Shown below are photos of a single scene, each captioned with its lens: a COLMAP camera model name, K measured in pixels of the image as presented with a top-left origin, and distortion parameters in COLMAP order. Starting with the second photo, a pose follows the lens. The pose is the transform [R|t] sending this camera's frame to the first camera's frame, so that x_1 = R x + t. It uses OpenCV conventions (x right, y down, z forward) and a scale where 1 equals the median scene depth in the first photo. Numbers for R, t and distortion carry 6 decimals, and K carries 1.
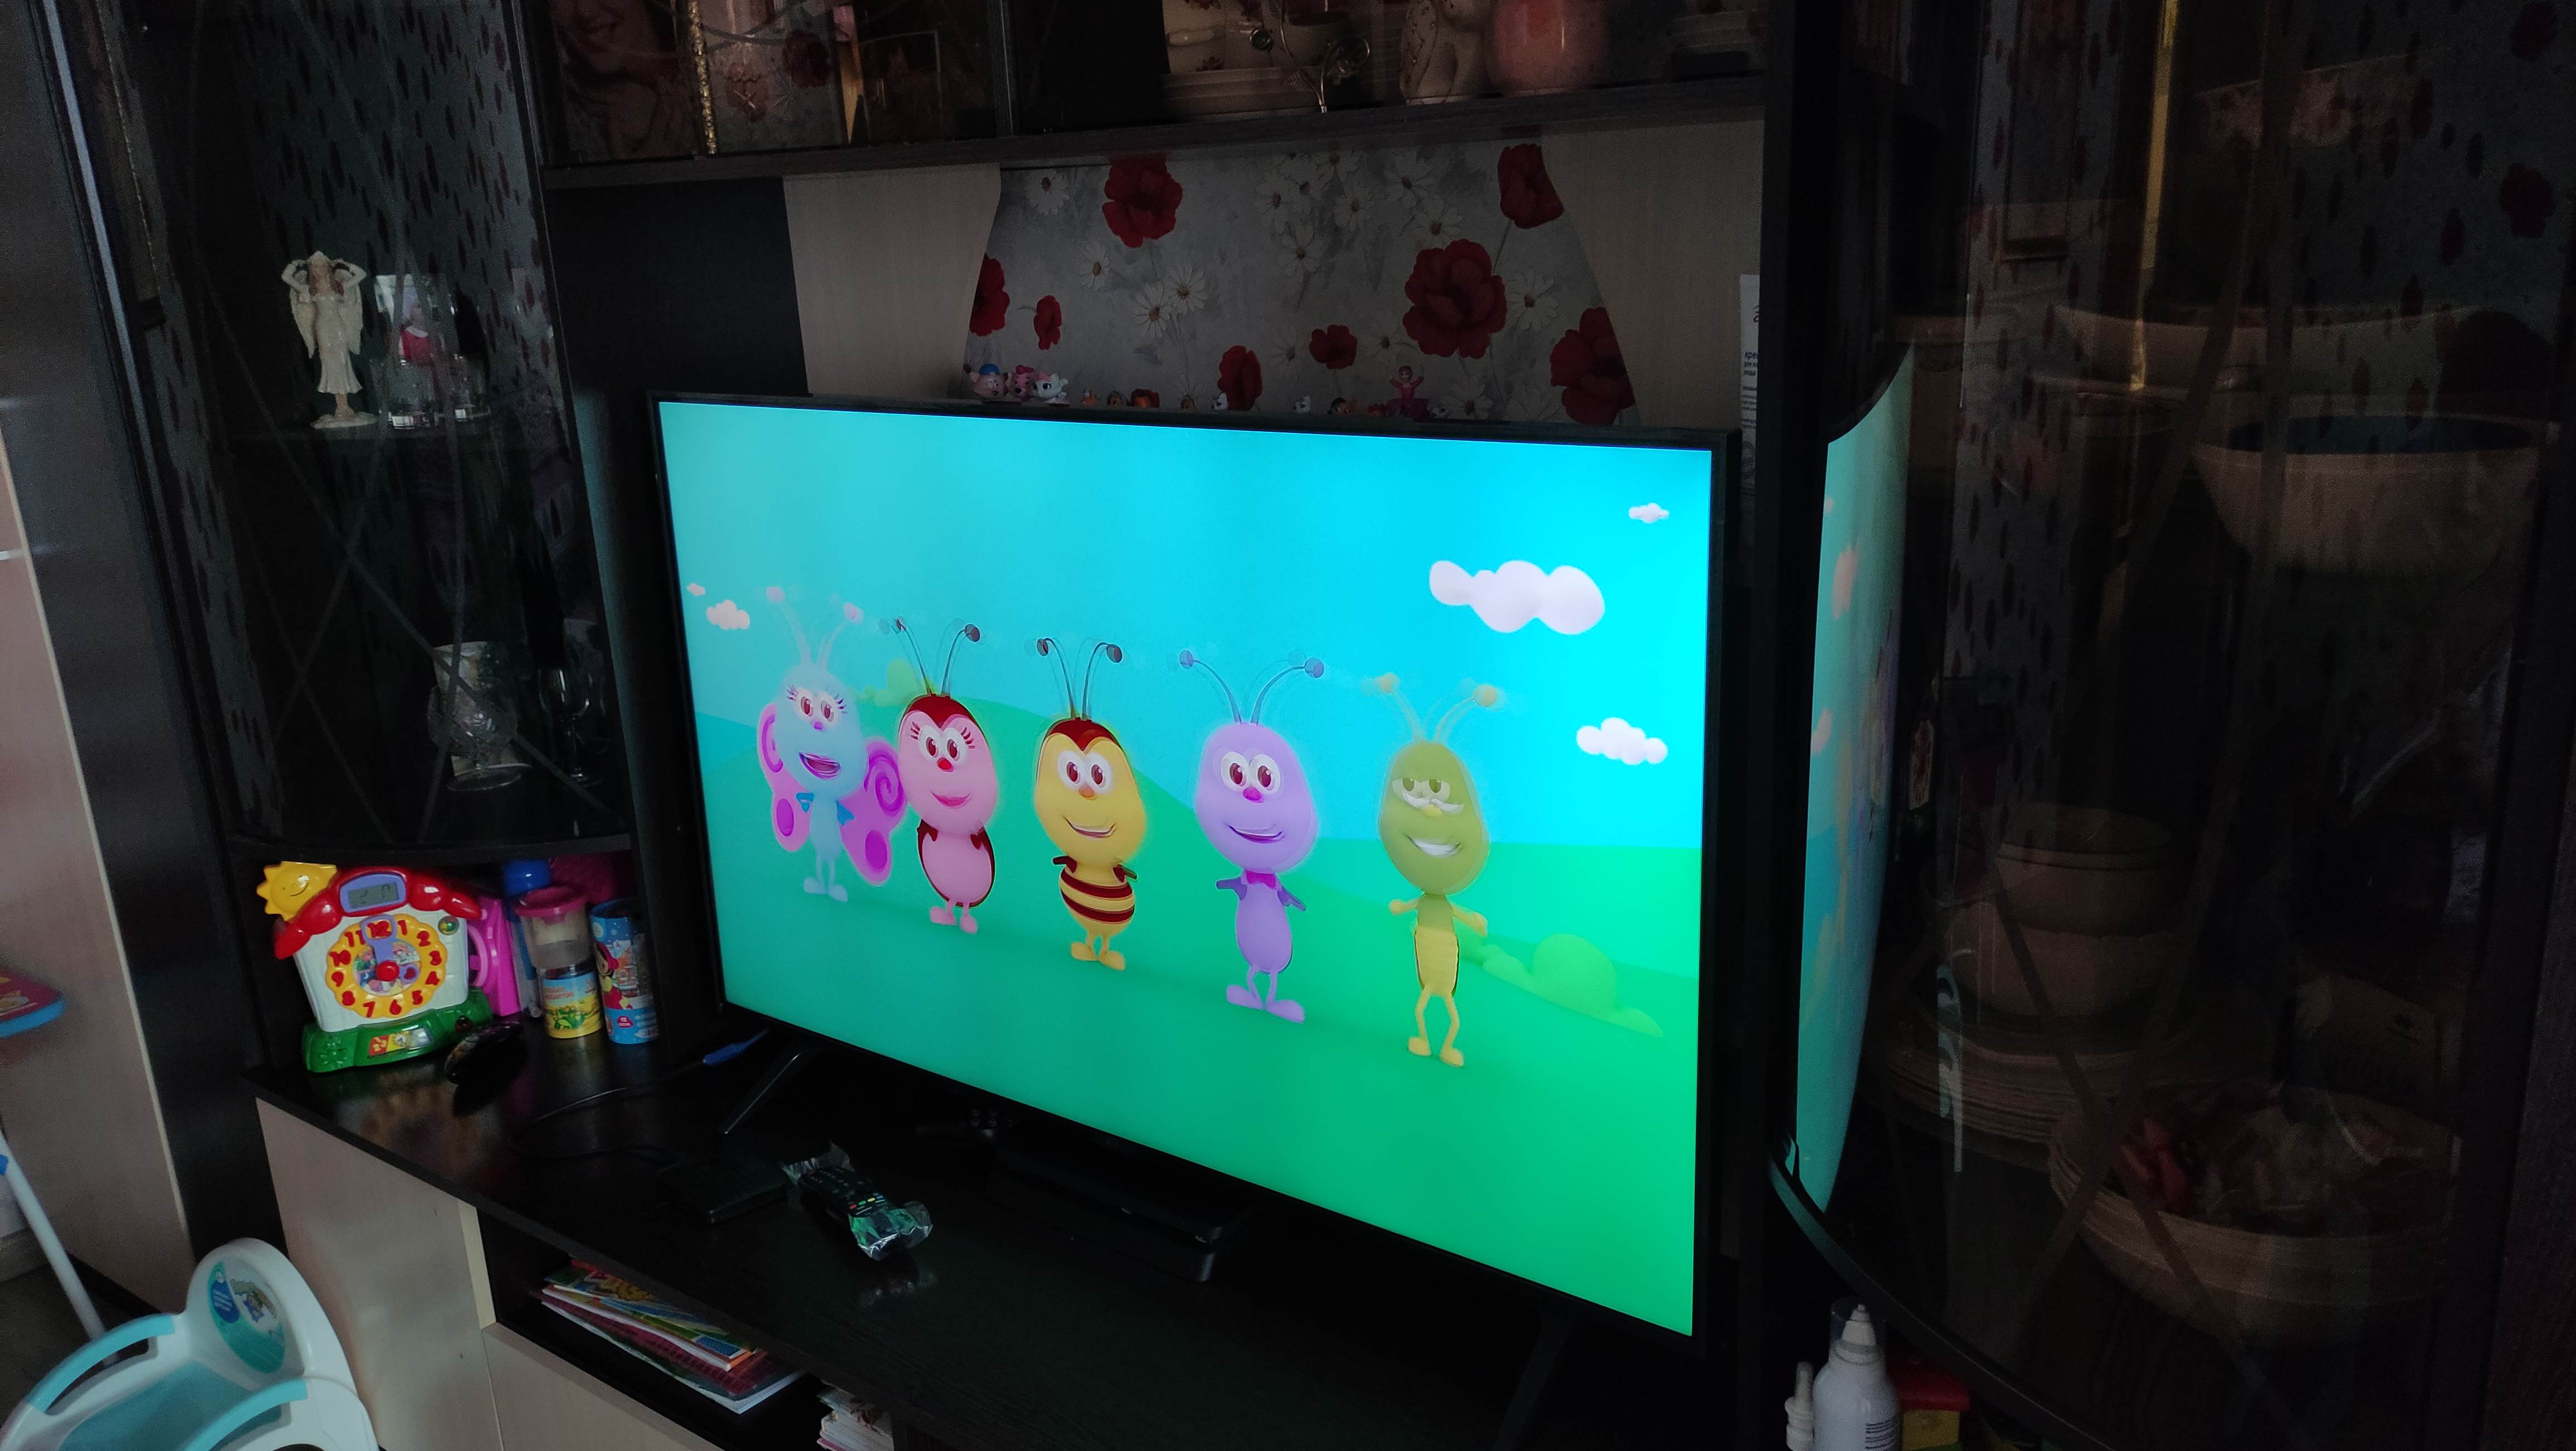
lens RADIAL K [[1910.5, 0, 1224.5], [0, 1910.5, 723.6], [0, 0, 1]] dist [0.040149, 0.000312]
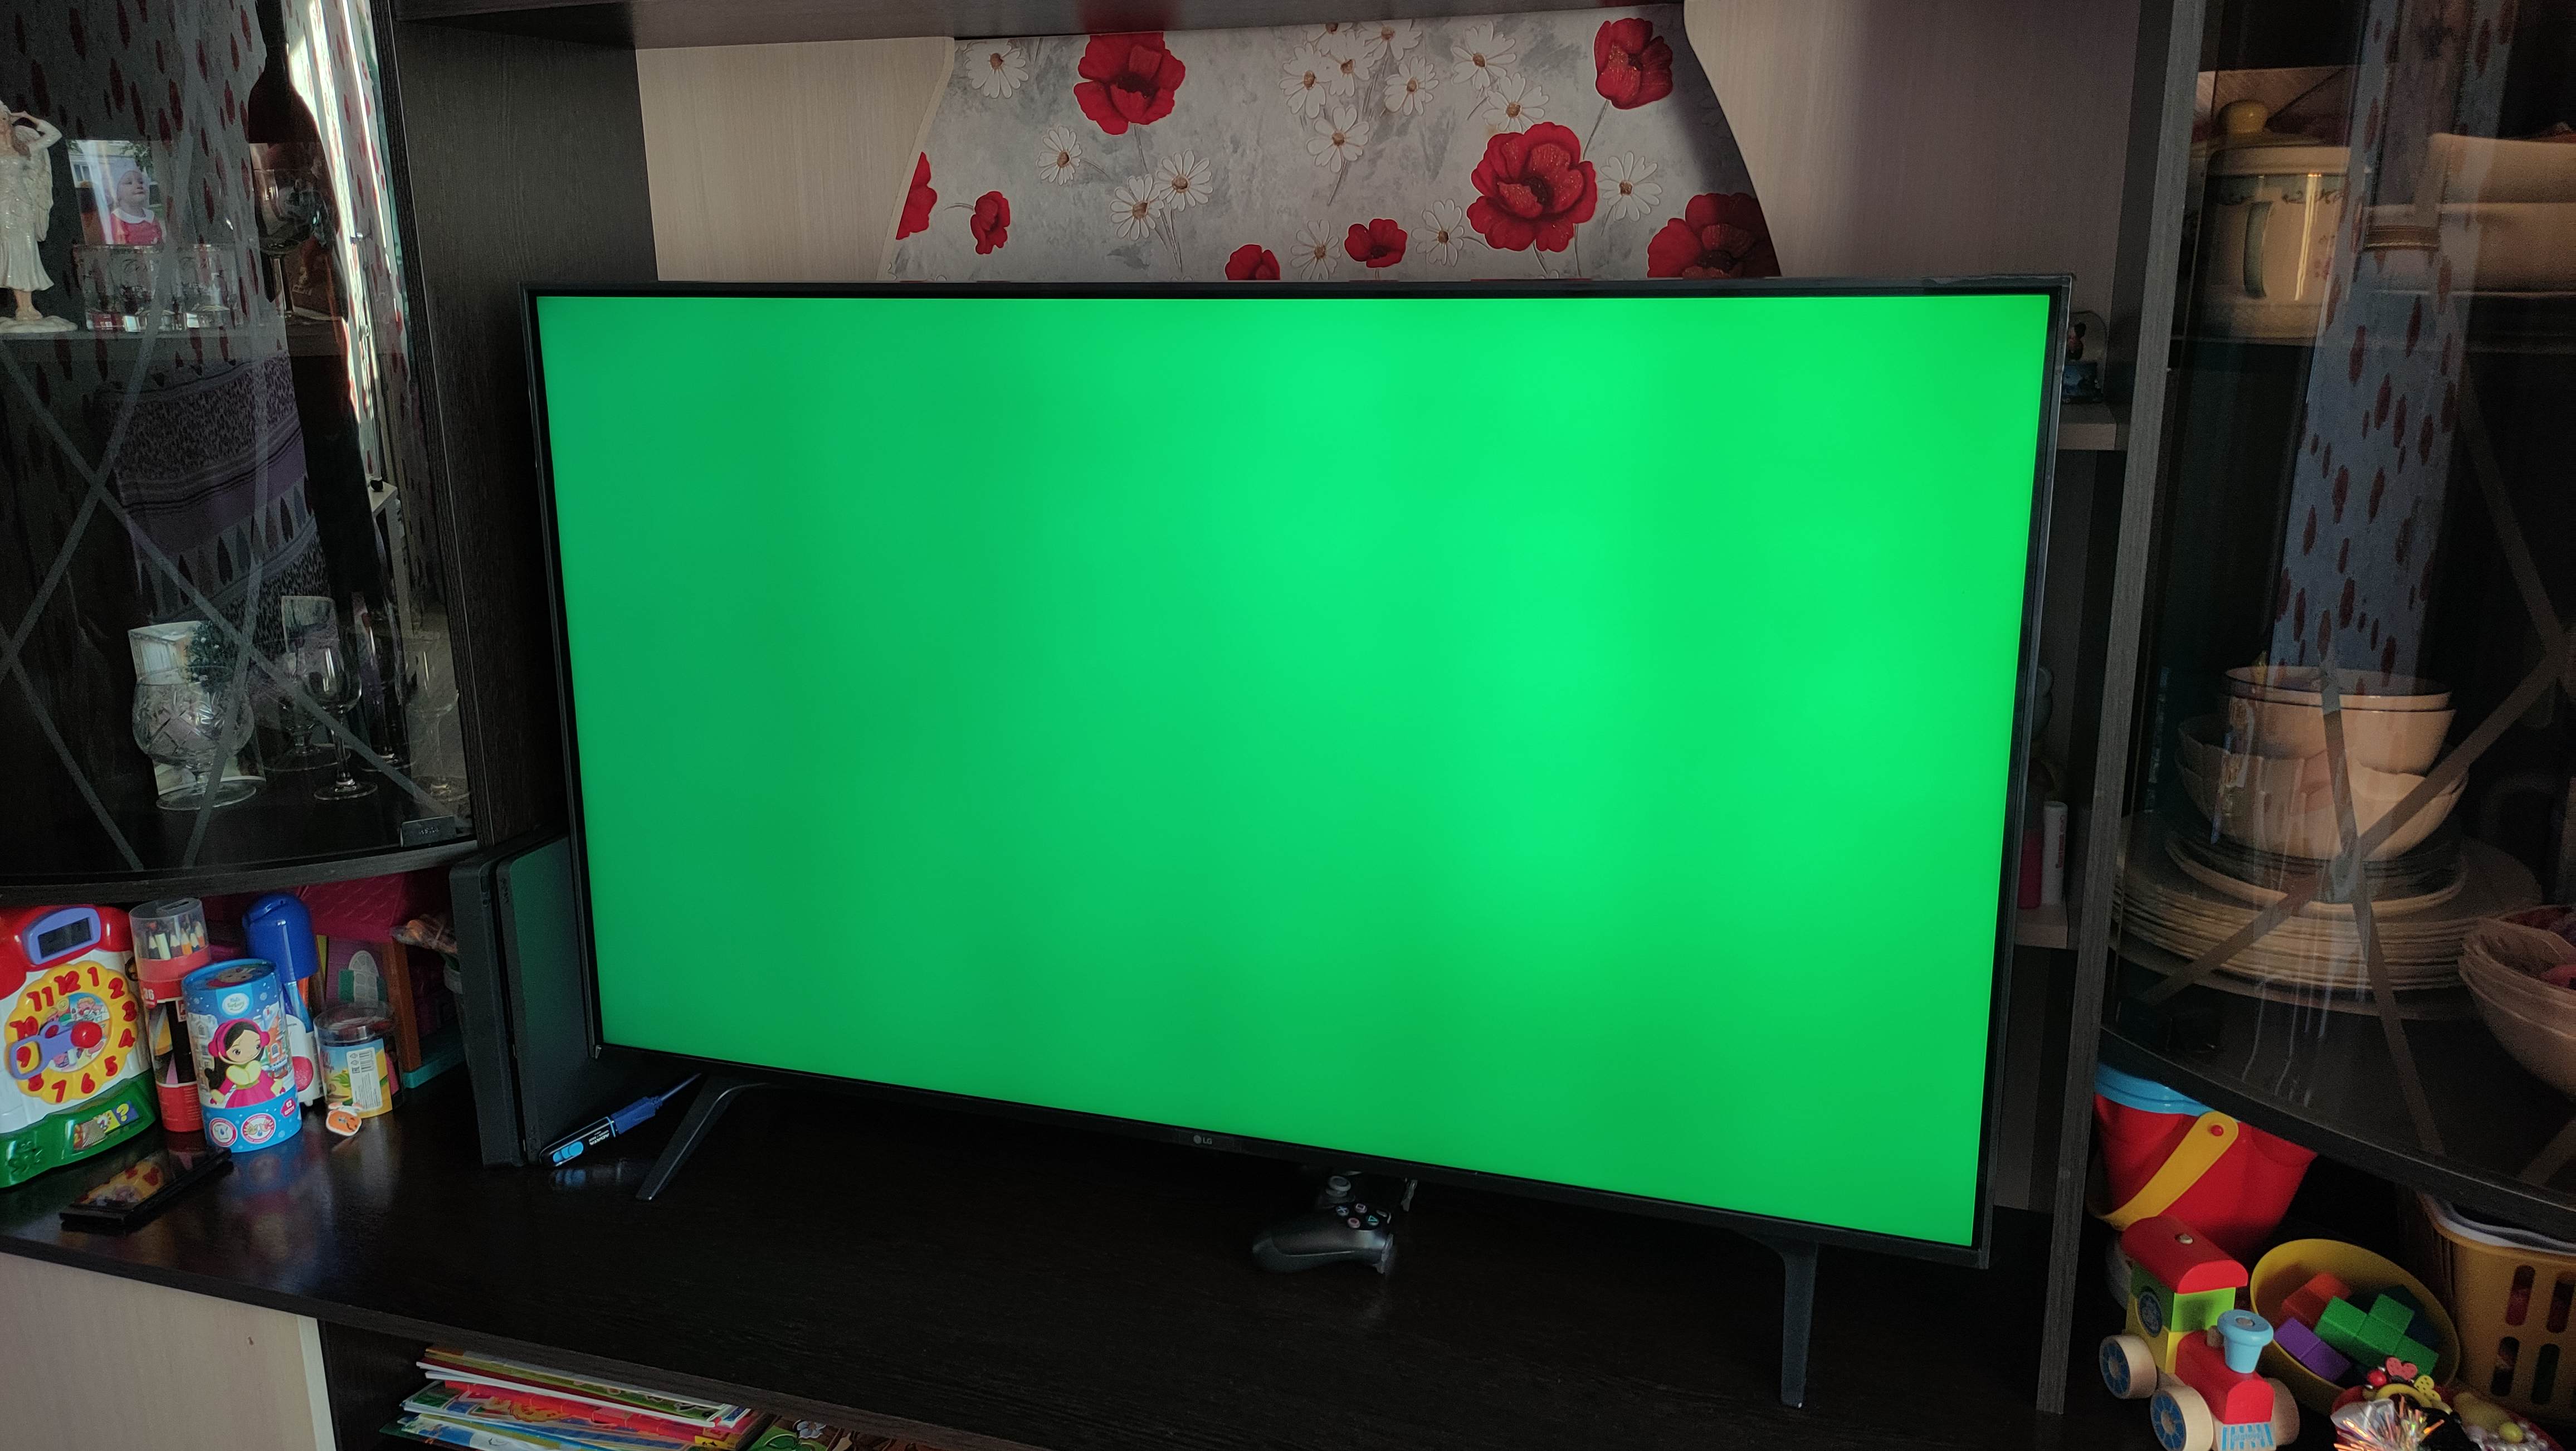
lens RADIAL K [[1833.7, 0, 1213.5], [0, 1833.7, 727.5], [0, 0, 1]] dist [0.036406, -0.002734]
pose [[0.952127, -0.041757, 0.302838, -0.294834], [0.046342, 0.998894, -0.007965, 0.039284], [-0.302171, 0.021618, 0.953009, 0.185779]]
